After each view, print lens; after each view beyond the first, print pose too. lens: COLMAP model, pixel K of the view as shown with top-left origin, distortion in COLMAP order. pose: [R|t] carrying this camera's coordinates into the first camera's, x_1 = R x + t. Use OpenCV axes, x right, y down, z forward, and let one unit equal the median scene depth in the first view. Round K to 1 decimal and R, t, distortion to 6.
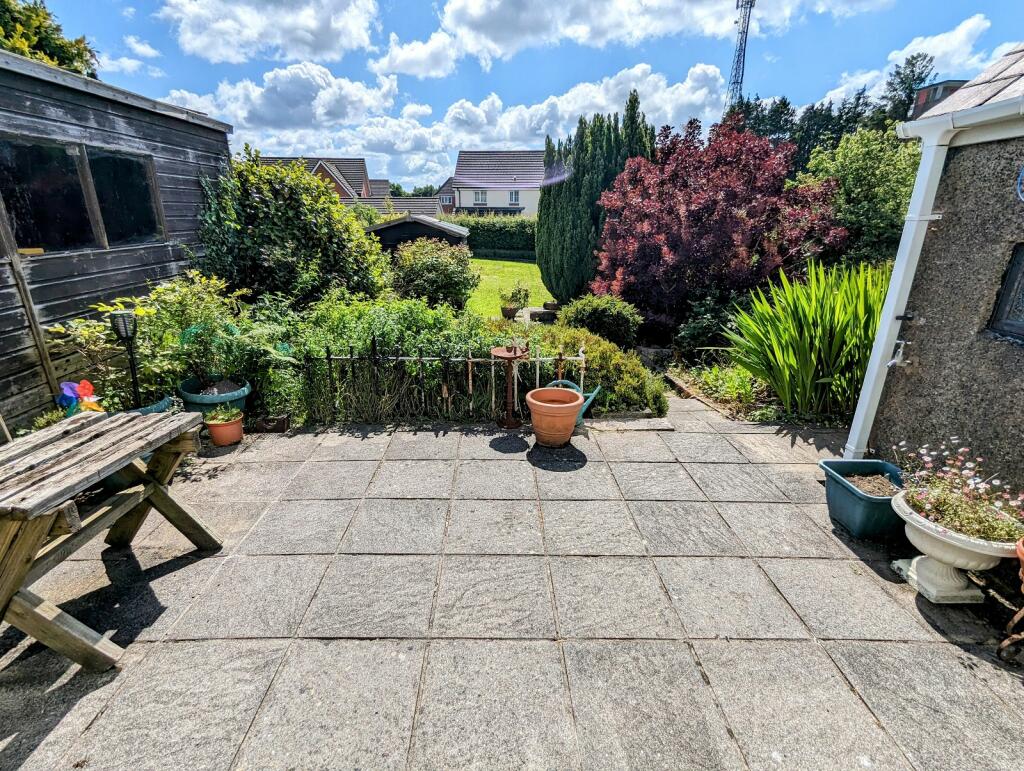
lens RADIAL K [[486.7, 0, 511.5], [0, 486.7, 384.1], [0, 0, 1]] dist [-0.002734, -0.000484]
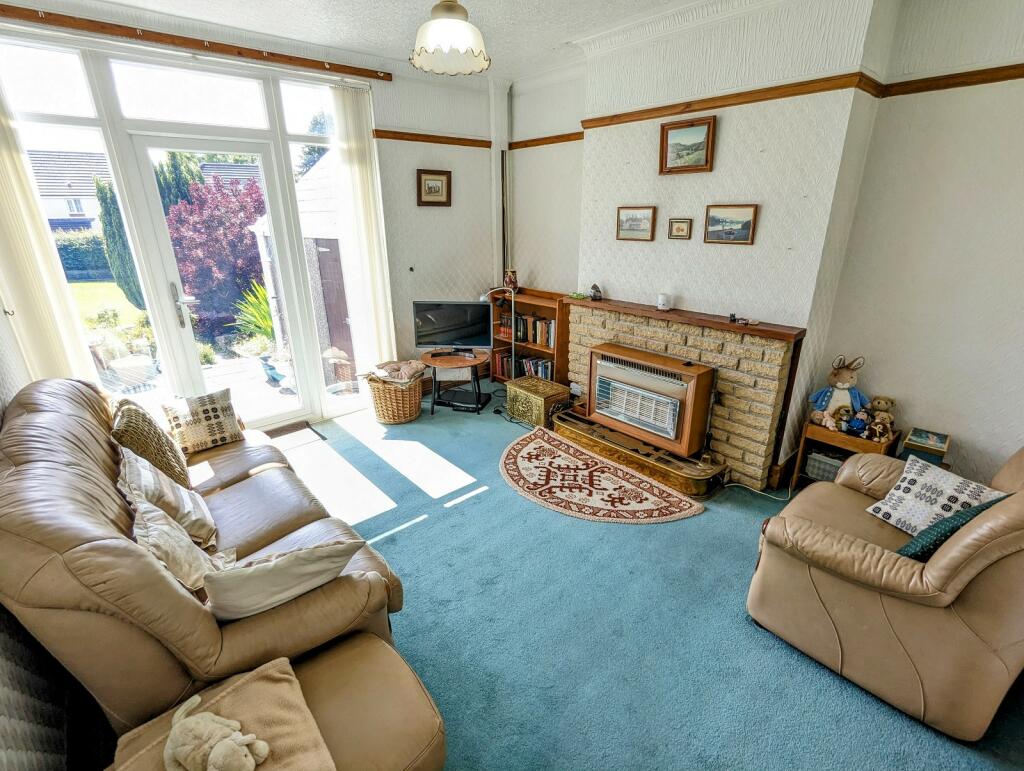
lens RADIAL K [[486.7, 0, 509.9], [0, 486.7, 383.0], [0, 0, 1]] dist [-0.002734, -0.000484]
pose [[0.764672, -0.234266, 0.600331, 0.028890], [0.233170, 0.969044, 0.081149, 0.138812], [-0.600757, 0.077926, 0.795624, -0.640447]]
